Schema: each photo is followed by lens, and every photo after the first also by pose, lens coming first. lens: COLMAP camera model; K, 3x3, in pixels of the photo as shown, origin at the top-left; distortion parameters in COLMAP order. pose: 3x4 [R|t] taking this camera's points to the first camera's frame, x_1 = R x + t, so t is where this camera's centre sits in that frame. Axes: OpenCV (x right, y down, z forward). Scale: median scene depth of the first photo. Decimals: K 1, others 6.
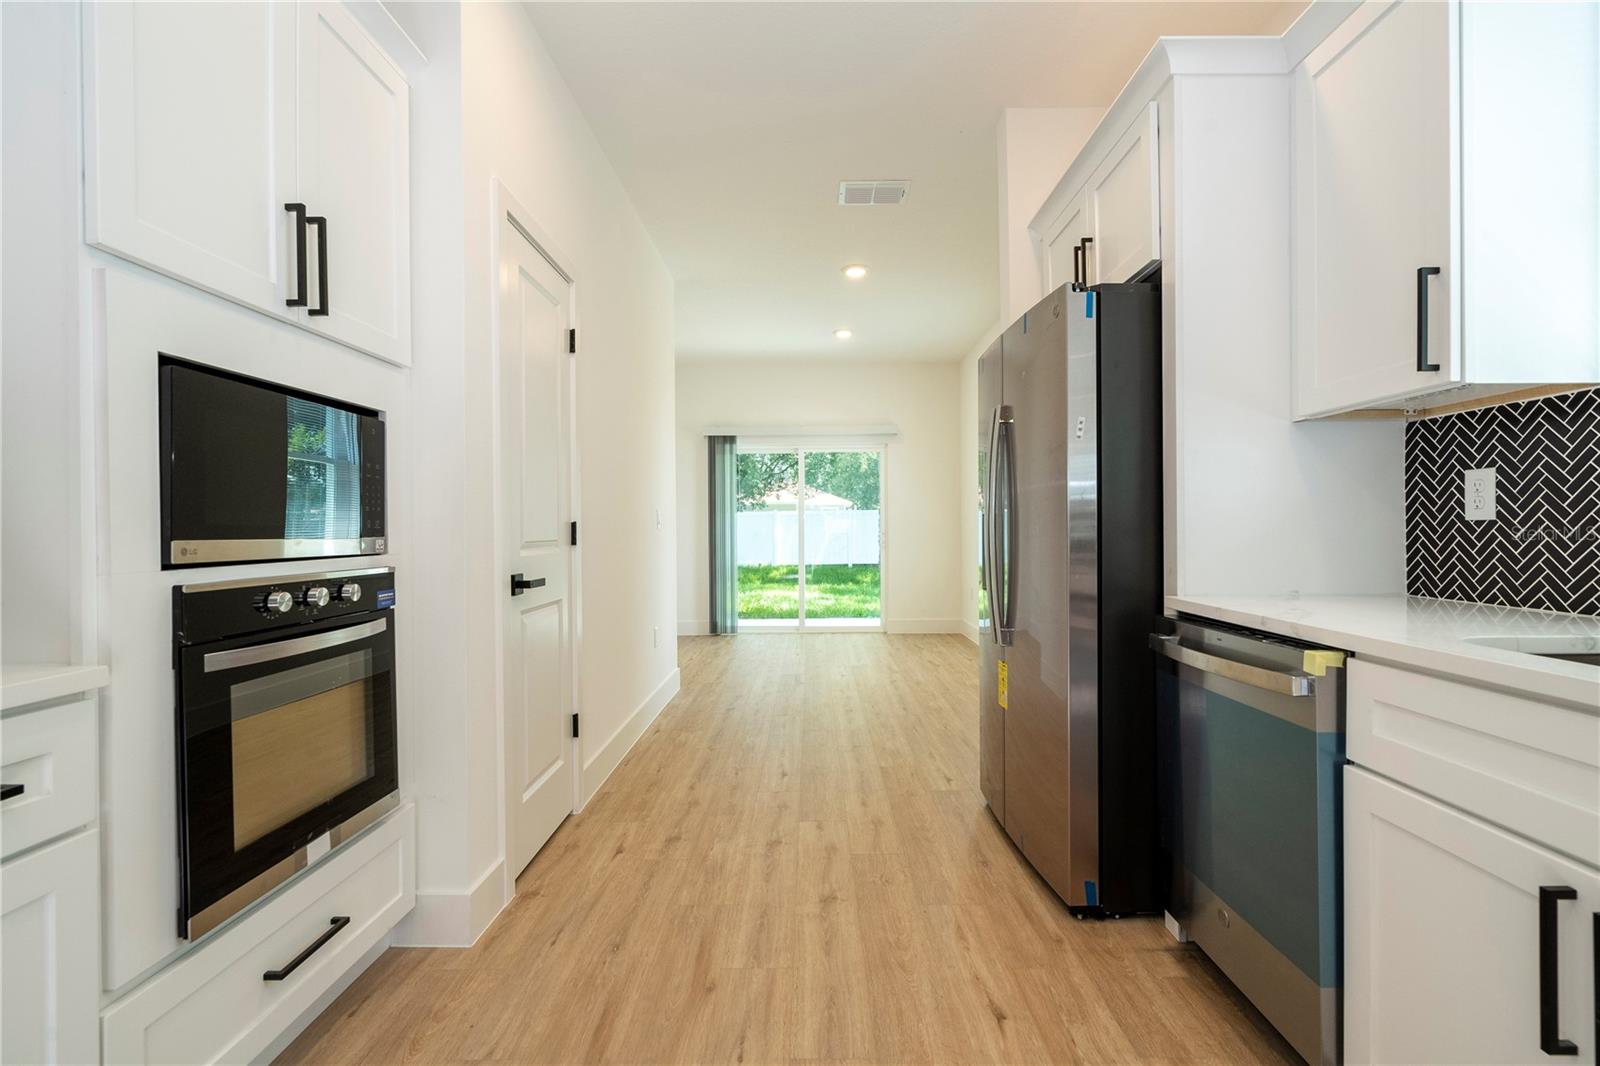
lens RADIAL K [[719.6, 0, 808.3], [0, 719.6, 533.7], [0, 0, 1]] dist [-0.007935, 0.004646]
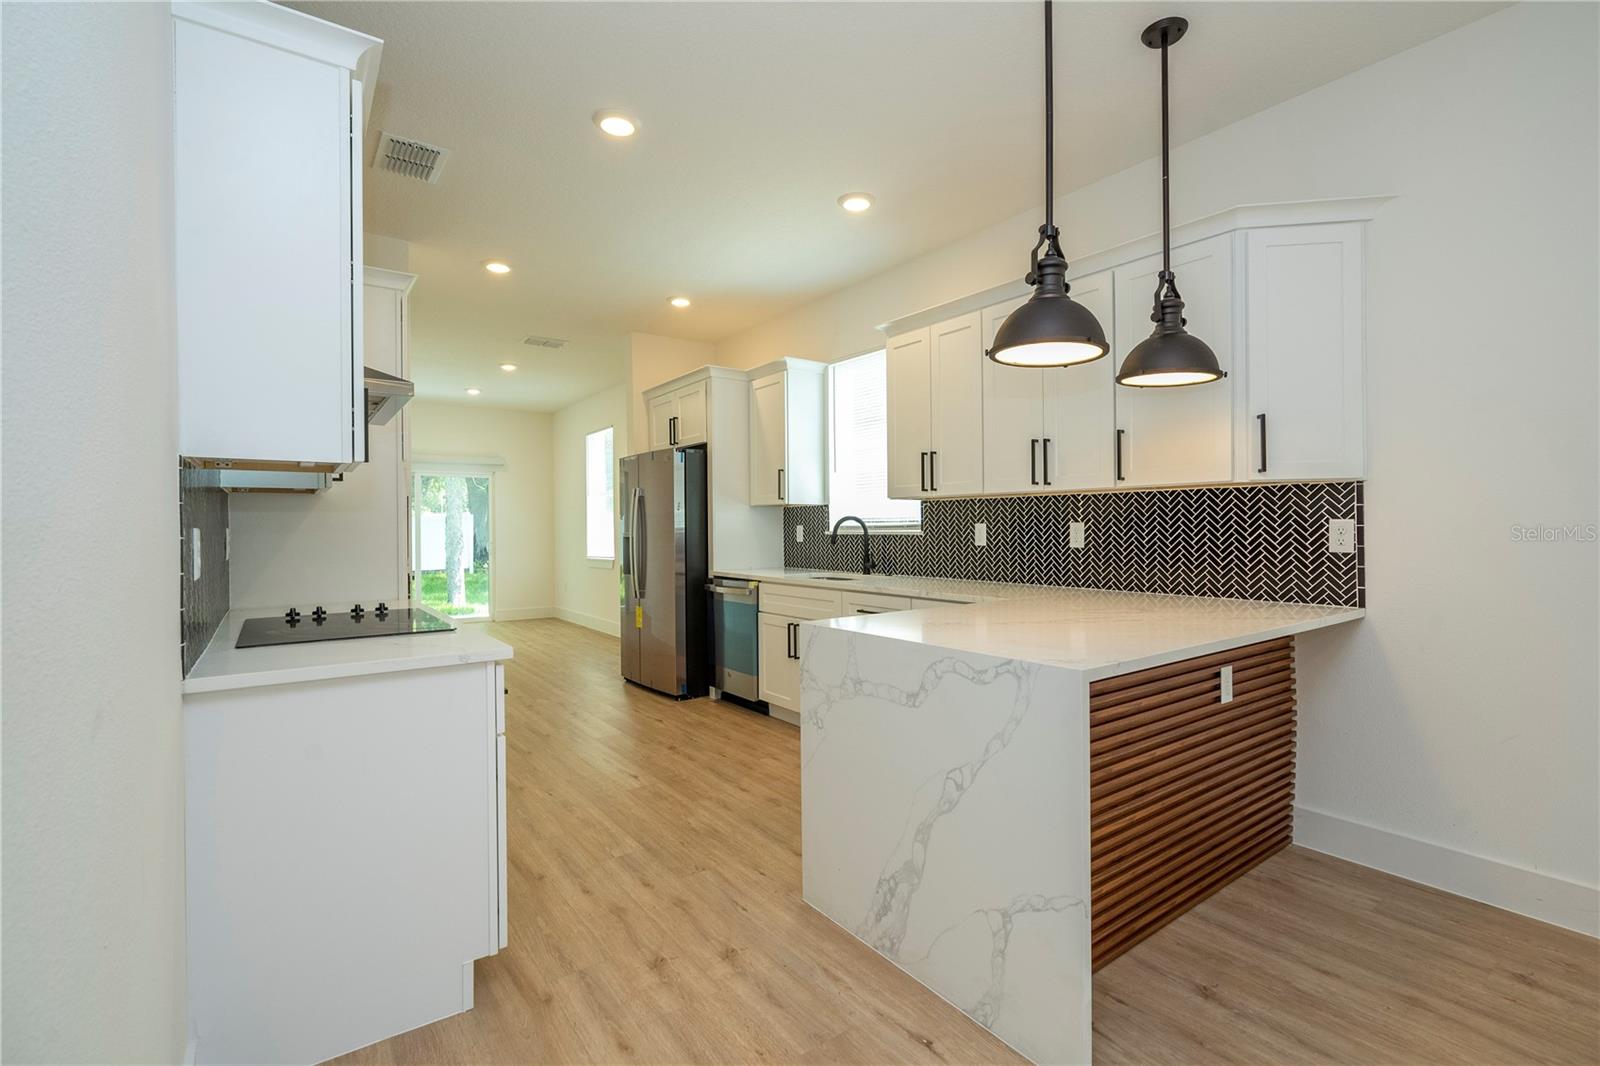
lens RADIAL K [[719.6, 0, 806.1], [0, 719.6, 533.7], [0, 0, 1]] dist [-0.007935, 0.004646]
pose [[0.803238, -0.003959, 0.595645, -0.842521], [0.005308, 0.999986, -0.000511, -0.049057], [-0.595635, 0.003572, 0.803247, -1.424198]]
